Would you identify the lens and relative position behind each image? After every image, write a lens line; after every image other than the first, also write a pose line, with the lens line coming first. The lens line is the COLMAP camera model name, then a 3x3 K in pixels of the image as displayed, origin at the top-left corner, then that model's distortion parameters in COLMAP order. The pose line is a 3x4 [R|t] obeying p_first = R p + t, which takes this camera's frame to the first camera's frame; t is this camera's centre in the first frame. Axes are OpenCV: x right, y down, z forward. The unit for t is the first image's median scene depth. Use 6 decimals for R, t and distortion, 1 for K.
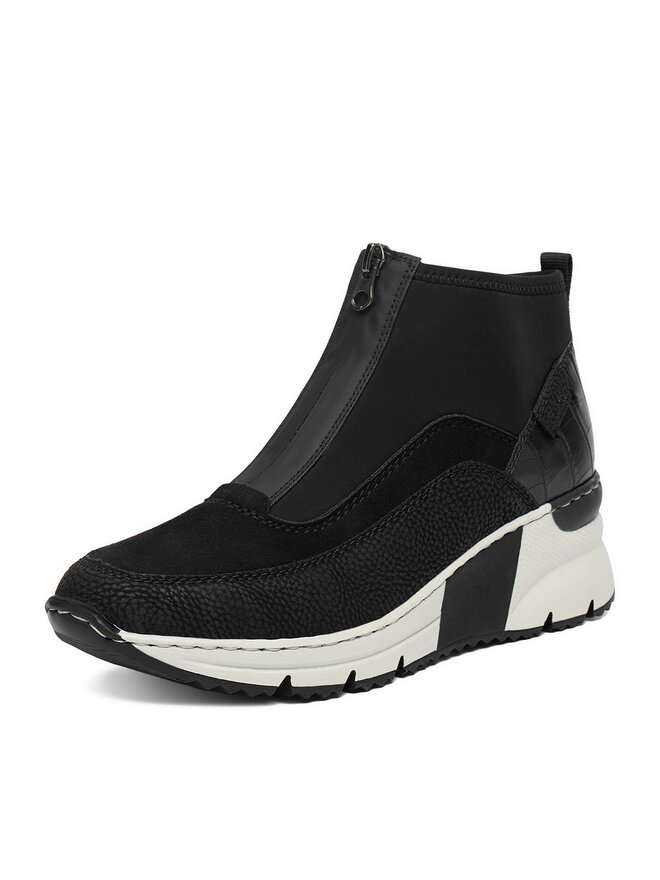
lens RADIAL K [[2045.0, 0, 330.0], [0, 2045.0, 440.0], [0, 0, 1]] dist [-0.002947, -0.055505]
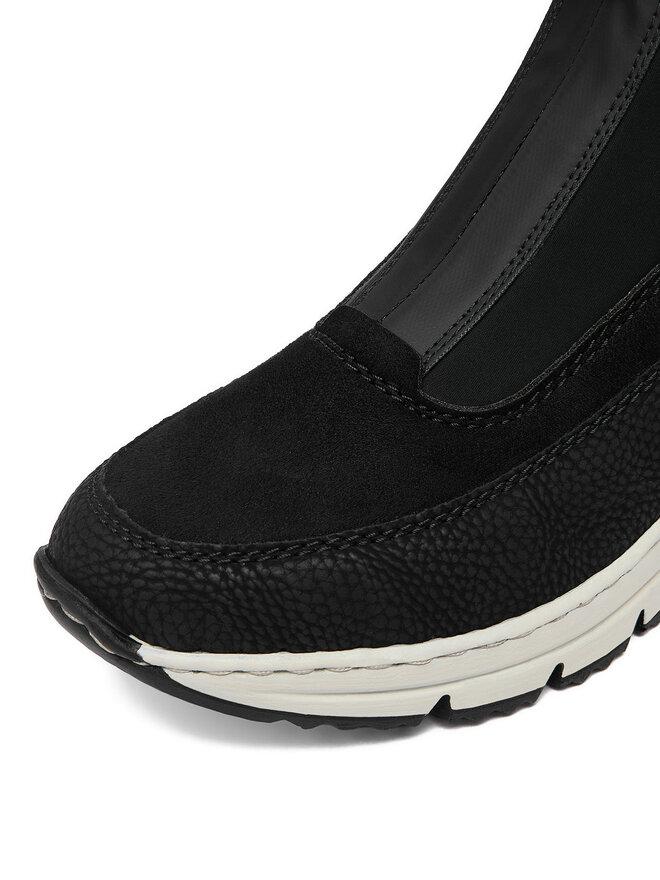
lens RADIAL K [[1203.4, 0, 330.0], [0, 1203.4, 440.0], [0, 0, 1]] dist [-0.030283, -0.057189]
pose [[0.987029, 0.043161, -0.154630, -0.003328], [0.017704, 0.928046, 0.372044, -0.077949], [0.159562, -0.369956, 0.915244, 0.711182]]
